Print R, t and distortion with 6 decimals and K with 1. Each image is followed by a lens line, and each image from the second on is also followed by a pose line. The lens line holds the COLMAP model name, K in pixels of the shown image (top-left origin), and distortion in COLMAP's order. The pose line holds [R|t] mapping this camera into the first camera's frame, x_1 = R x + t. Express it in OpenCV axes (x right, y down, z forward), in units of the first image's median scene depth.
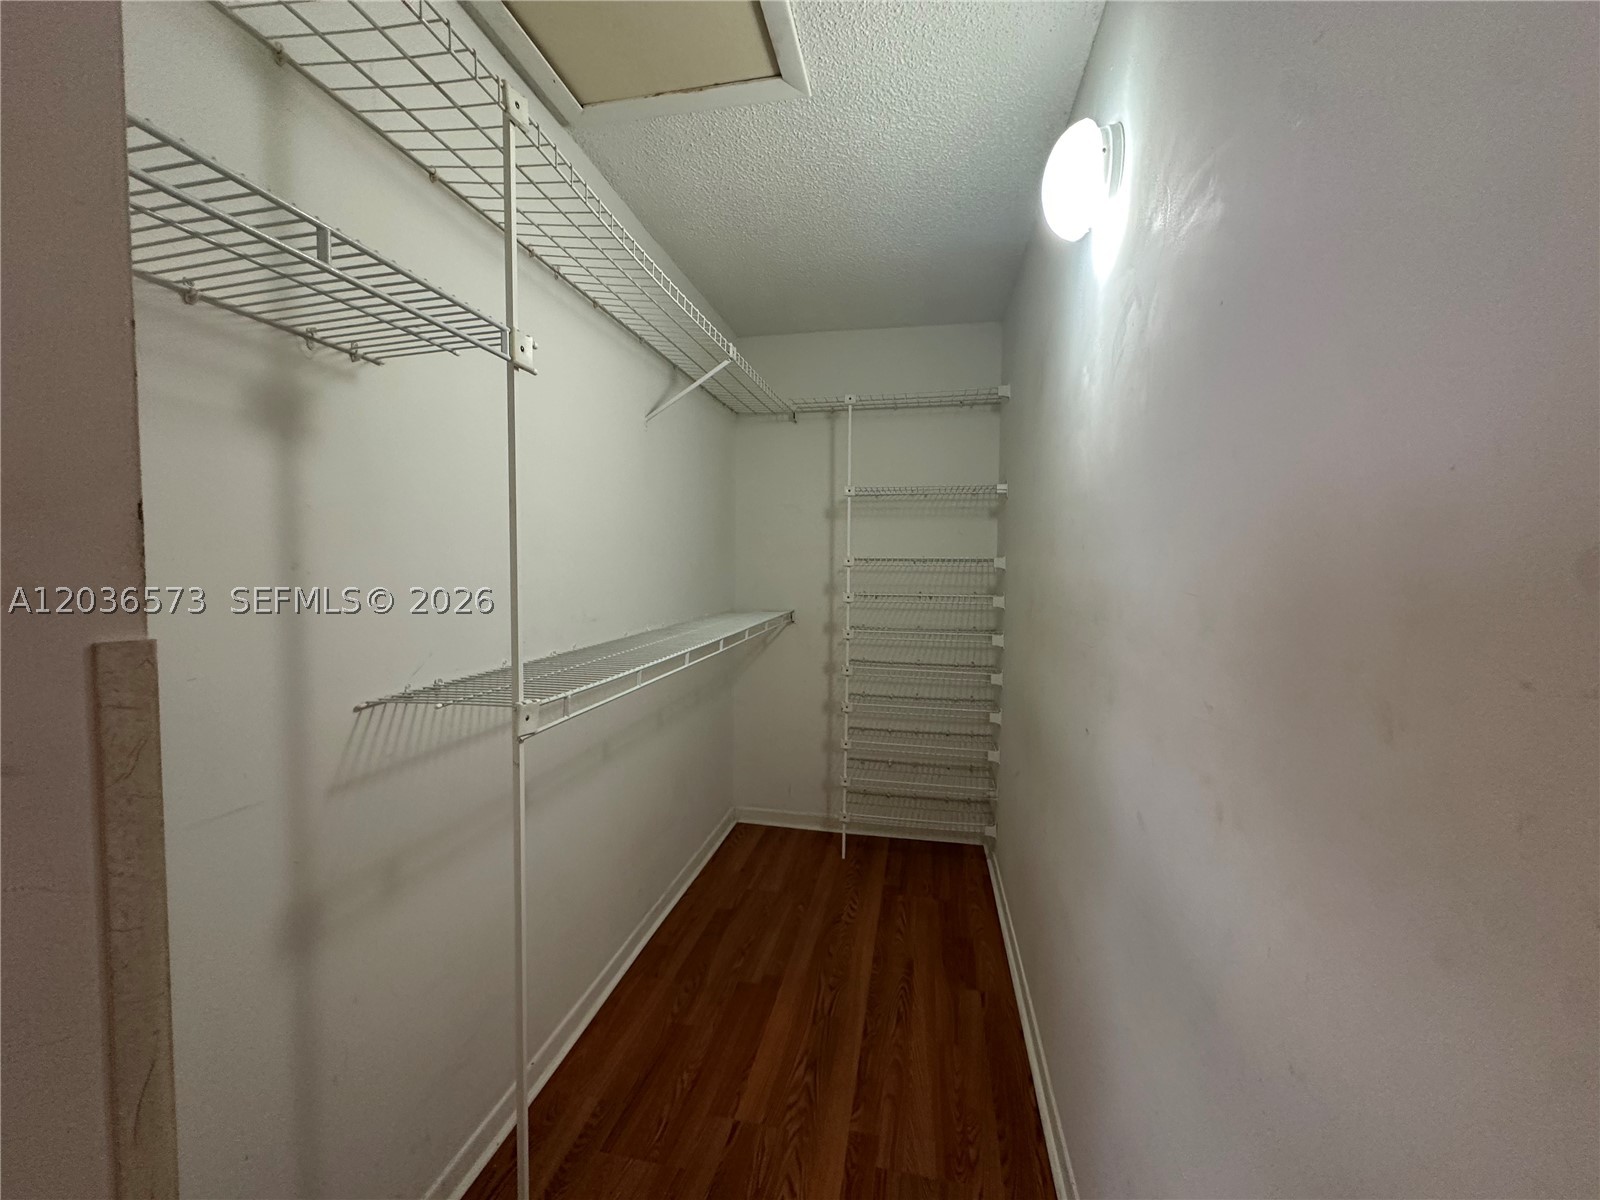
lens RADIAL K [[639.1, 0, 793.6], [0, 639.1, 604.8], [0, 0, 1]] dist [-0.002286, 0.000154]
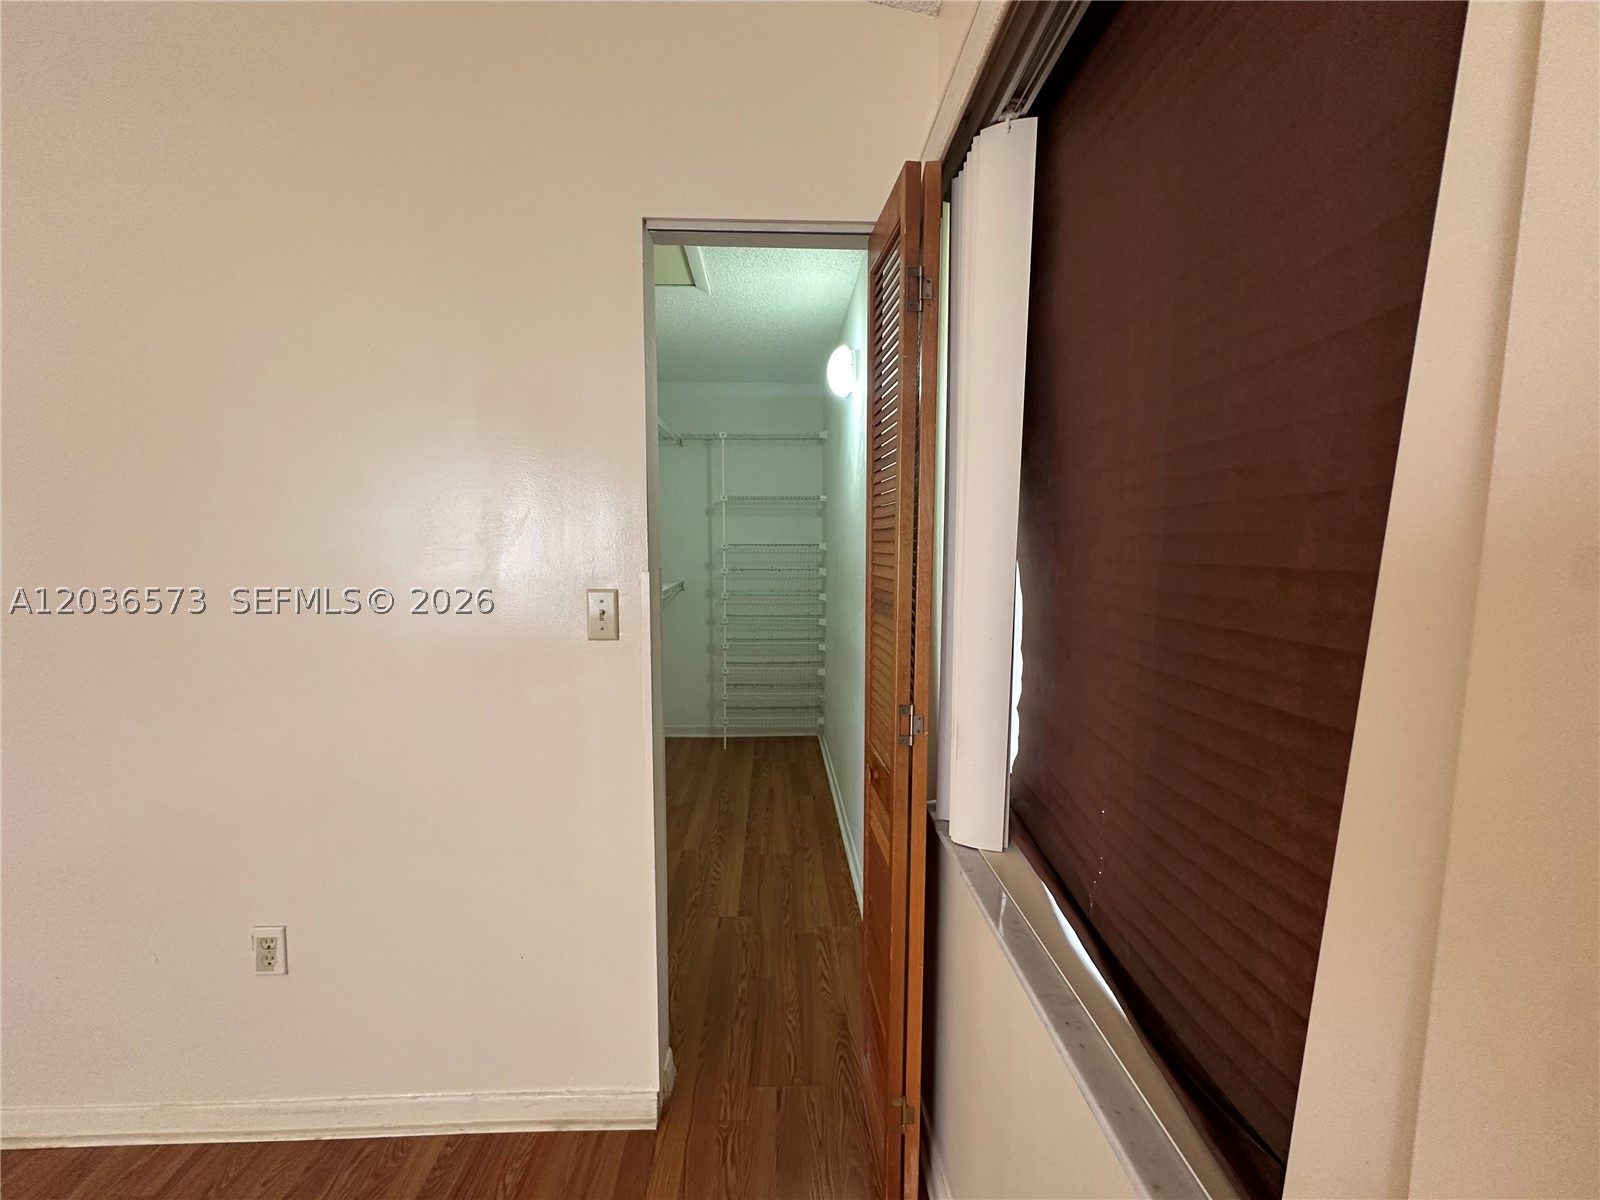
lens RADIAL K [[639.1, 0, 800.3], [0, 639.1, 614.7], [0, 0, 1]] dist [-0.002286, 0.000154]
pose [[0.970067, -0.030643, 0.240895, -0.099872], [0.020374, 0.998779, 0.045003, 0.026452], [-0.241980, -0.038748, 0.969507, -0.456201]]
